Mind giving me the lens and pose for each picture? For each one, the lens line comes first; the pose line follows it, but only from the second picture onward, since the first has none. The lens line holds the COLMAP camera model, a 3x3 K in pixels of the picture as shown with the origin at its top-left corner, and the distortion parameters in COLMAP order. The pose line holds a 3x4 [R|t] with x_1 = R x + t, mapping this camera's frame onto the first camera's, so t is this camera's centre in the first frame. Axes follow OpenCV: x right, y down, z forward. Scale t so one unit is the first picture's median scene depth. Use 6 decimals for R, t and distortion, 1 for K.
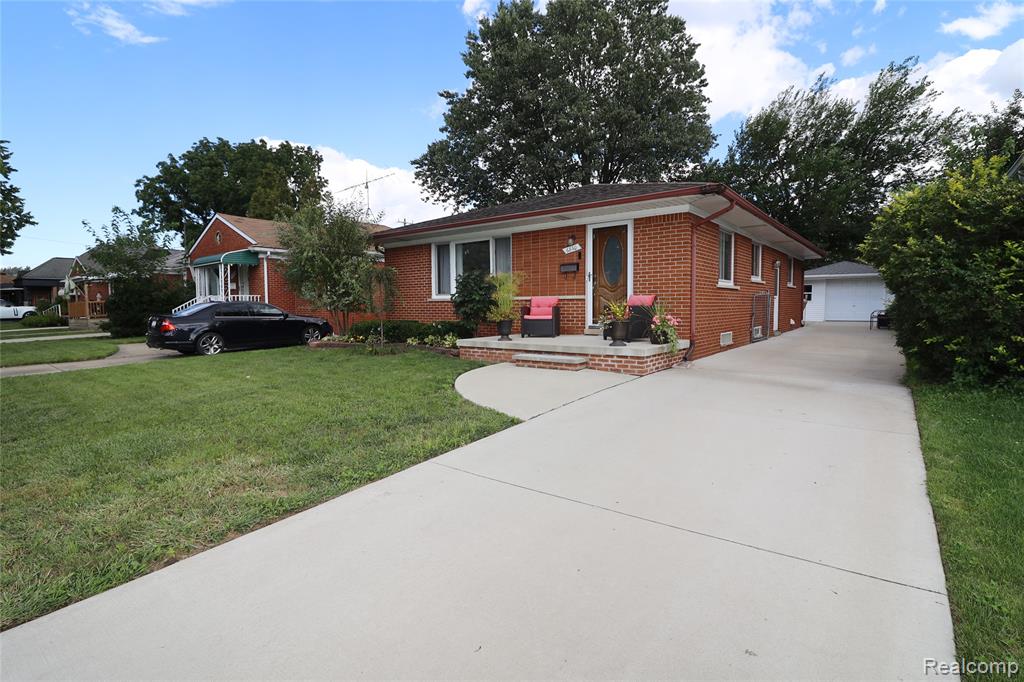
lens RADIAL K [[494.5, 0, 514.6], [0, 494.5, 337.3], [0, 0, 1]] dist [0.000023, -0.013102]
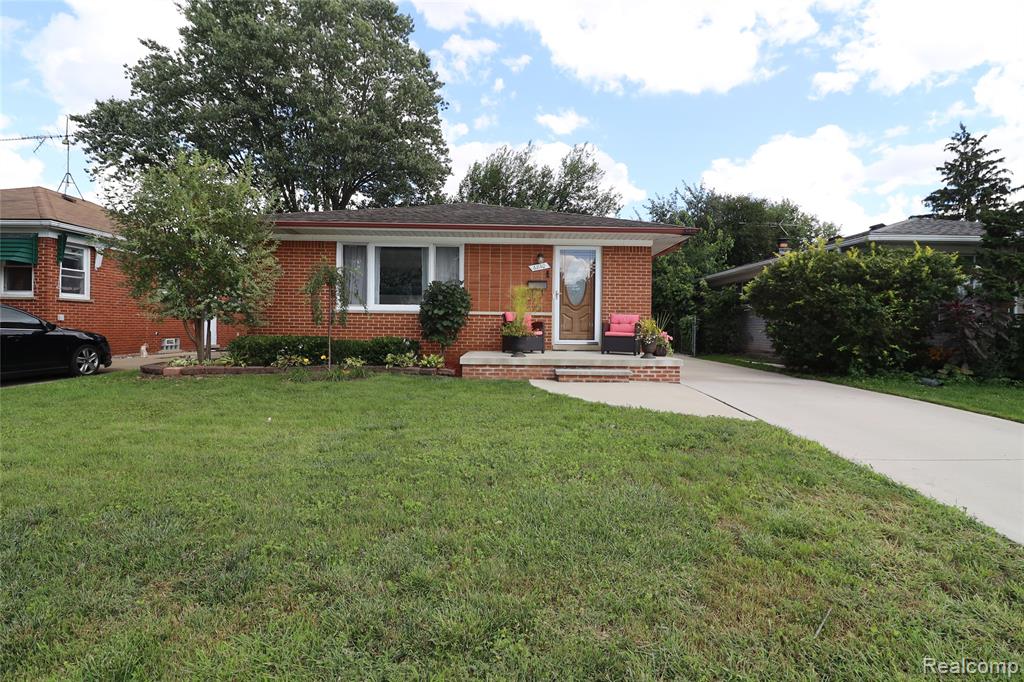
lens RADIAL K [[494.5, 0, 519.2], [0, 494.5, 337.8], [0, 0, 1]] dist [0.000023, -0.013102]
pose [[0.780191, 0.004699, 0.625524, -0.349894], [0.020378, 0.999250, -0.032924, 0.000945], [-0.625209, 0.038434, 0.779510, 0.145266]]
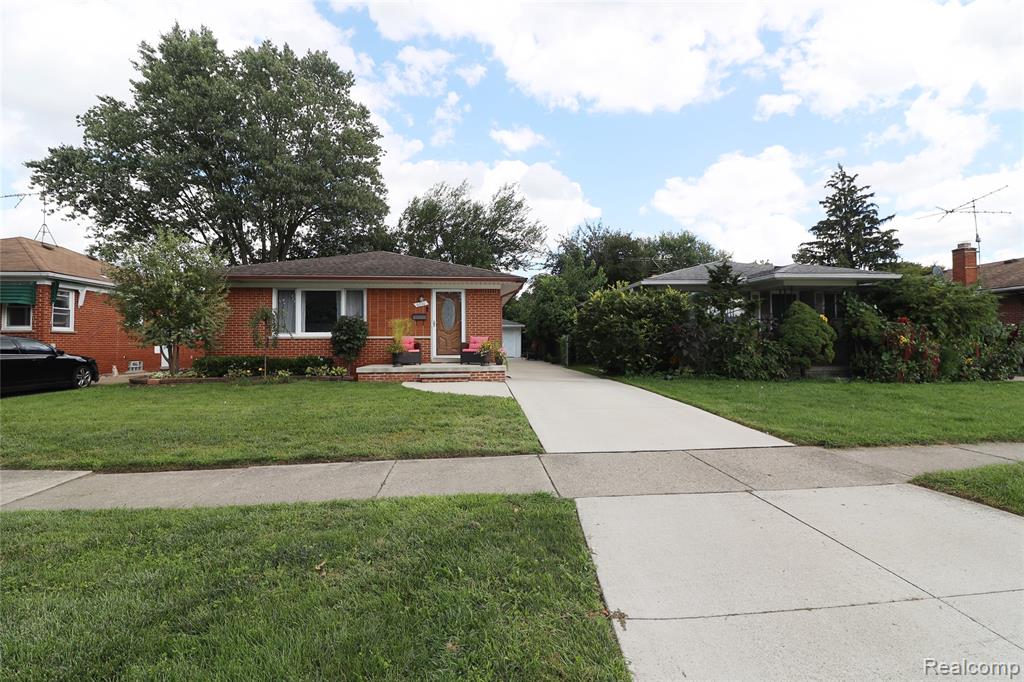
lens RADIAL K [[494.5, 0, 516.7], [0, 494.5, 336.5], [0, 0, 1]] dist [0.000023, -0.013102]
pose [[0.729200, 0.017197, 0.684084, -0.420752], [0.043542, 0.996492, -0.071464, 0.020350], [-0.682914, 0.081897, 0.725894, -0.149902]]
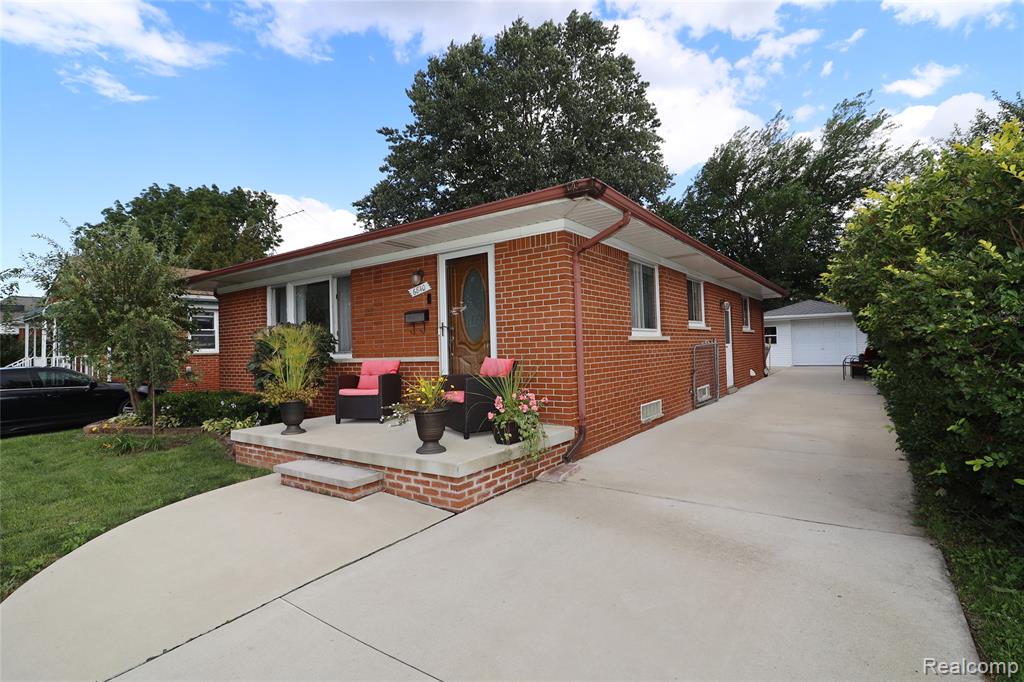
lens RADIAL K [[494.5, 0, 519.7], [0, 494.5, 336.3], [0, 0, 1]] dist [0.000023, -0.013102]
pose [[0.998533, -0.020288, 0.050197, 0.137712], [0.024731, 0.995677, -0.089527, -0.030211], [-0.048164, 0.090637, 0.994719, 0.195085]]
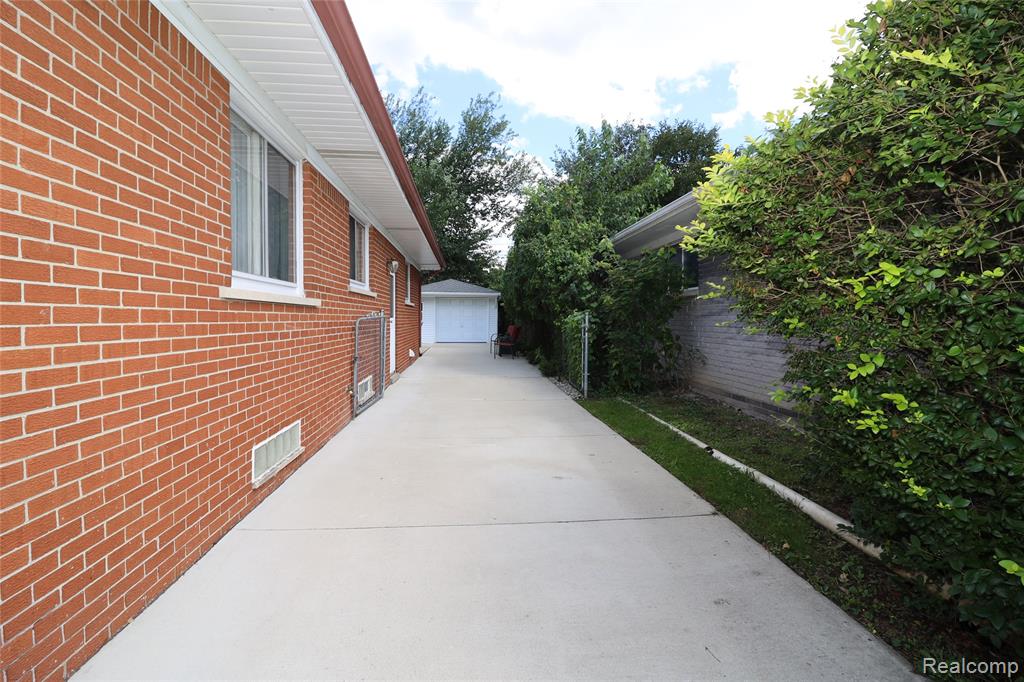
lens RADIAL K [[471.0, 0, 512.0], [0, 471.0, 334.4], [0, 0, 1]] dist [-0.000924, -0.002007]
pose [[0.726769, -0.011509, 0.686786, 0.216330], [0.033455, 0.999266, -0.018656, -0.044118], [-0.686067, 0.036535, 0.726621, 0.435804]]
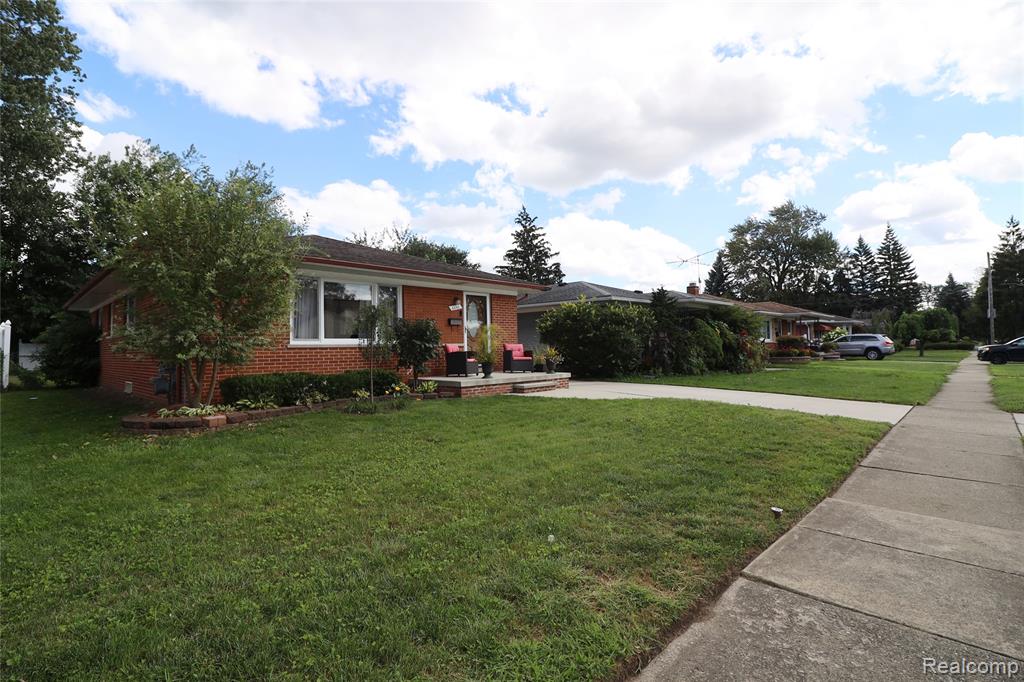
lens RADIAL K [[494.5, 0, 512.2], [0, 494.5, 335.5], [0, 0, 1]] dist [0.000023, -0.013102]
pose [[0.111570, 0.034149, 0.993170, -0.719177], [0.080384, 0.995824, -0.043270, -0.023957], [-0.990500, 0.084663, 0.108359, 0.451320]]
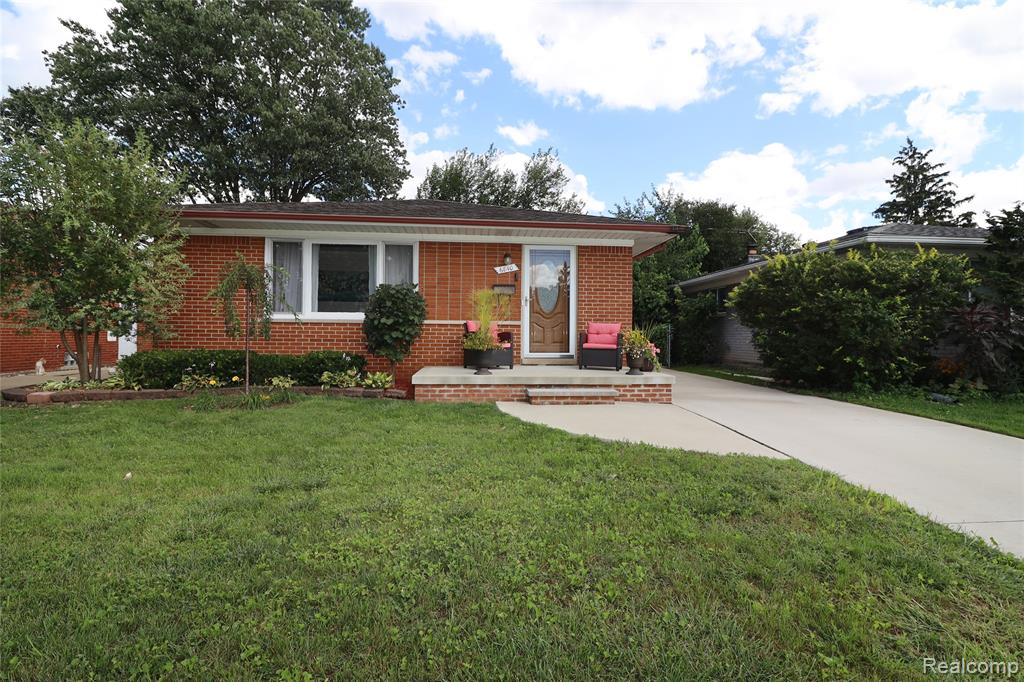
lens RADIAL K [[494.5, 0, 516.8], [0, 494.5, 337.4], [0, 0, 1]] dist [0.000023, -0.013102]
pose [[0.732962, 0.013292, 0.680139, -0.297754], [0.027943, 0.998377, -0.049625, -0.006643], [-0.679695, 0.055378, 0.731401, 0.214104]]
